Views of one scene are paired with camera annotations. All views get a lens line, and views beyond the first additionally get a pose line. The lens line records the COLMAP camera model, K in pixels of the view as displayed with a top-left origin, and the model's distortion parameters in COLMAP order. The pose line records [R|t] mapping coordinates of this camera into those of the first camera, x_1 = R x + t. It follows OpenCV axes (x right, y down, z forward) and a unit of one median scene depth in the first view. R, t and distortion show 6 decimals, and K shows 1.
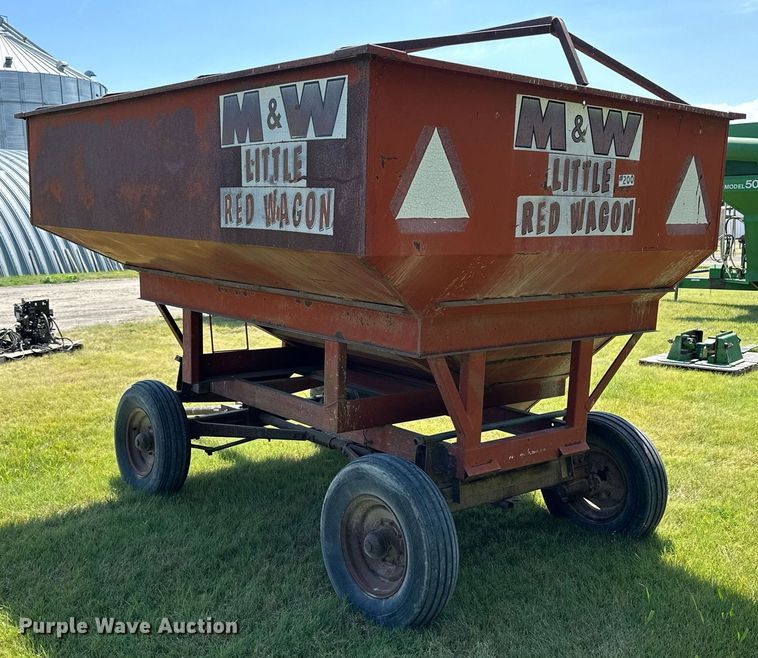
lens RADIAL K [[904.9, 0, 379.0], [0, 904.9, 329.0], [0, 0, 1]] dist [0.128362, -0.590811]
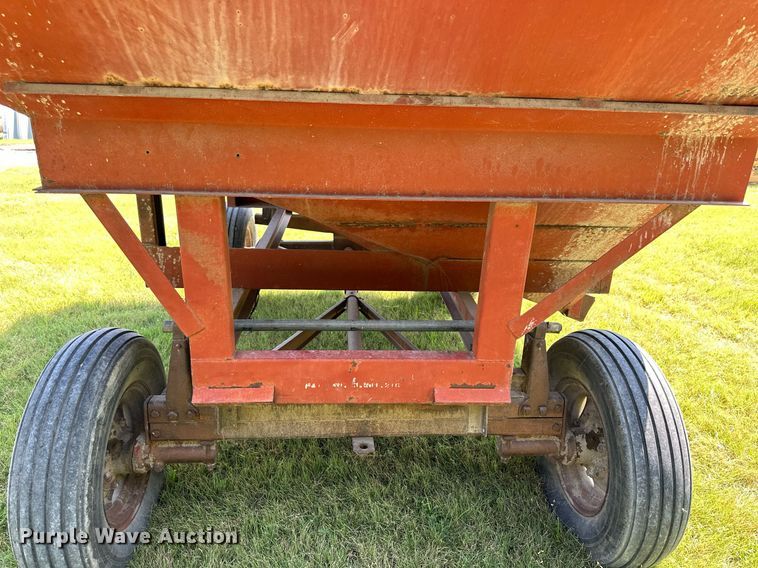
lens RADIAL K [[541.1, 0, 379.0], [0, 541.1, 284.0], [0, 0, 1]] dist [0.080604, -0.147870]
pose [[0.805486, 0.186728, -0.562427, 0.408619], [-0.087771, 0.976184, 0.198395, 0.002768], [0.586079, -0.110440, 0.802692, 0.833700]]
